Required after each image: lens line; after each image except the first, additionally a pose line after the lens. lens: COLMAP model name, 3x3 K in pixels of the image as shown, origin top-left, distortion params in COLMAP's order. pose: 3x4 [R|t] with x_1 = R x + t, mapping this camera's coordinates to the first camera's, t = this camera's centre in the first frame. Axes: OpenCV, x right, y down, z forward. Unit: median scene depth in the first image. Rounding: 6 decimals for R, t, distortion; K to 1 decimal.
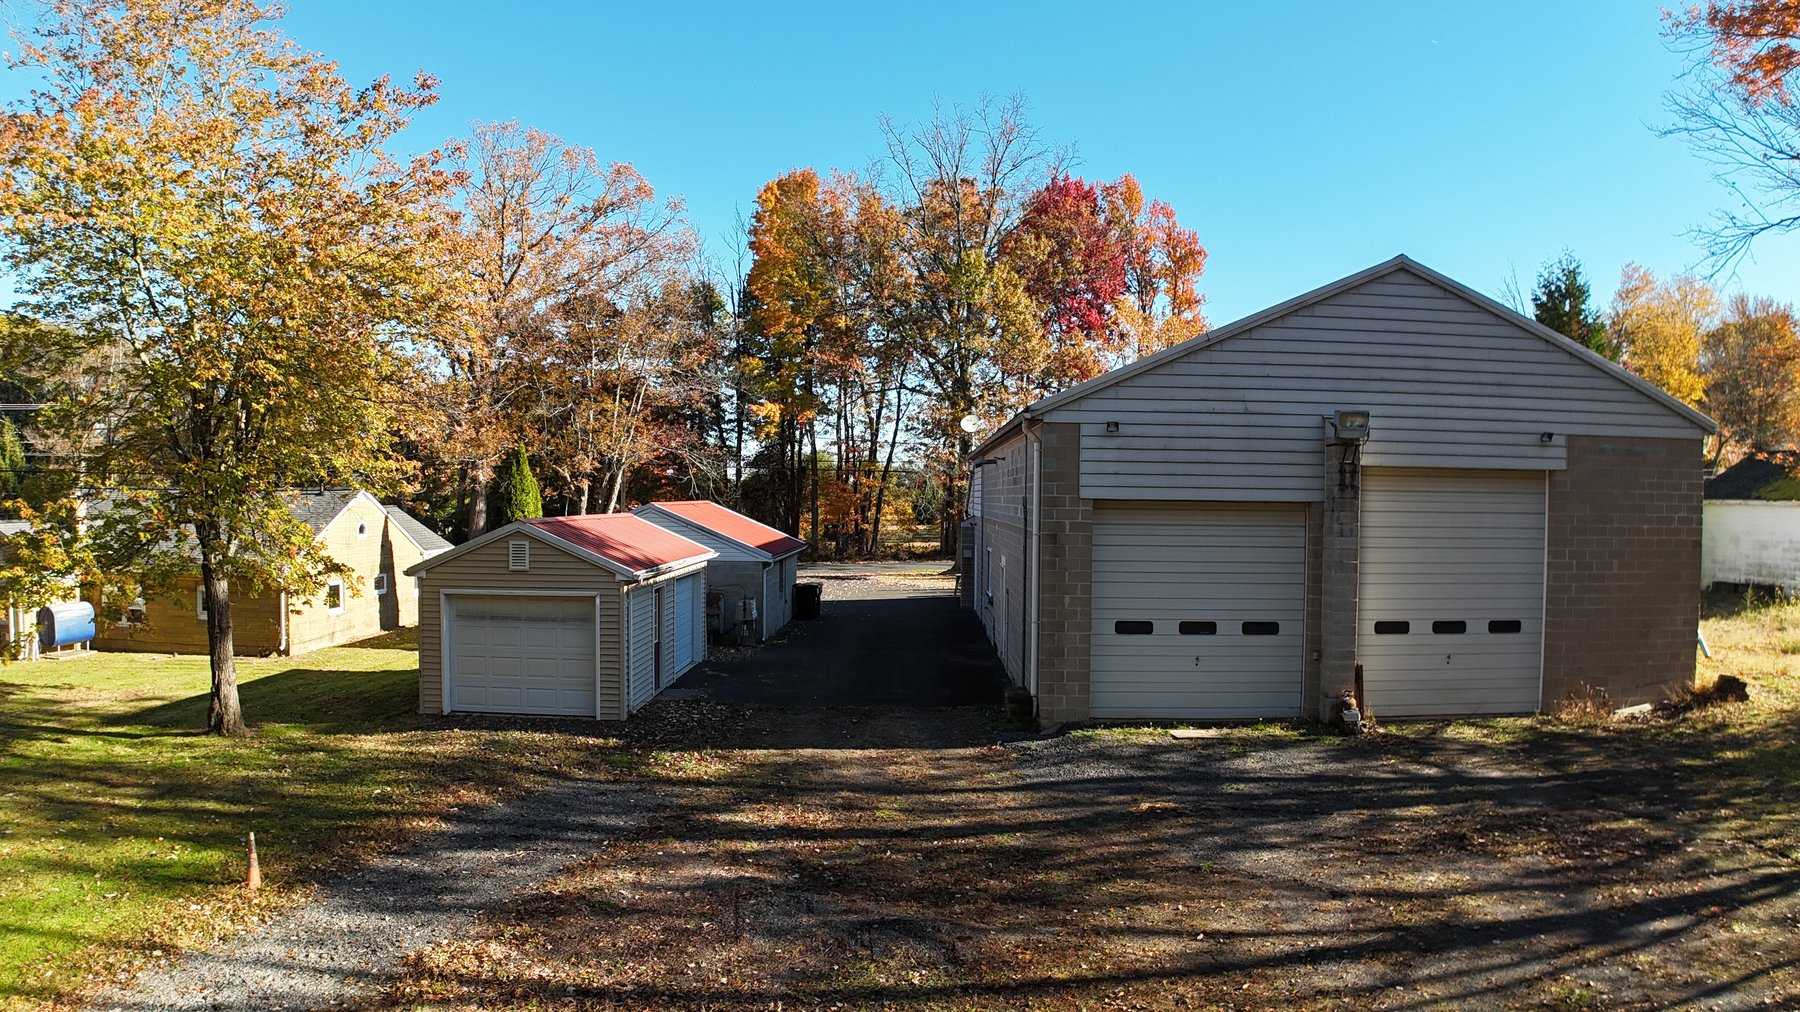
lens RADIAL K [[1110.0, 0, 893.2], [0, 1110.0, 524.9], [0, 0, 1]] dist [-0.179118, 0.017281]
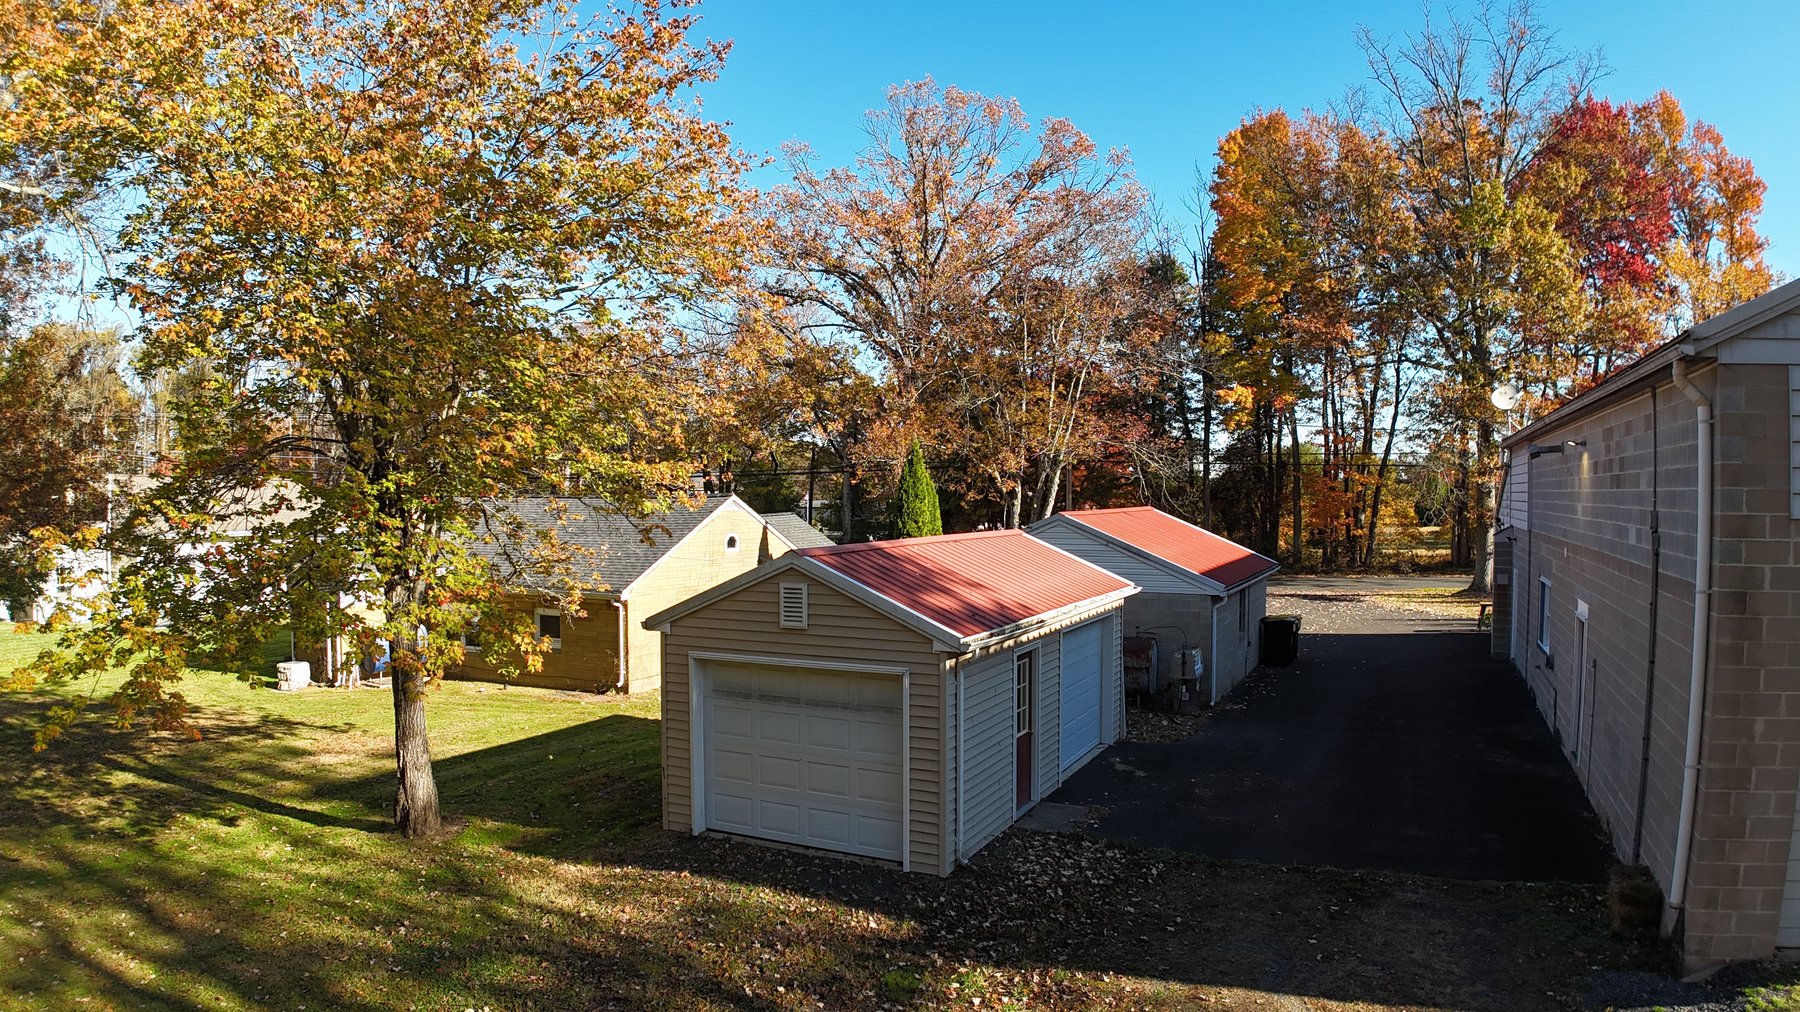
lens RADIAL K [[1110.0, 0, 893.2], [0, 1110.0, 524.9], [0, 0, 1]] dist [-0.179118, 0.017281]
pose [[0.907681, -0.000257, -0.419660, -0.004515], [0.001234, 0.999997, 0.002058, -0.006989], [0.419658, -0.002386, 0.907679, 0.142083]]
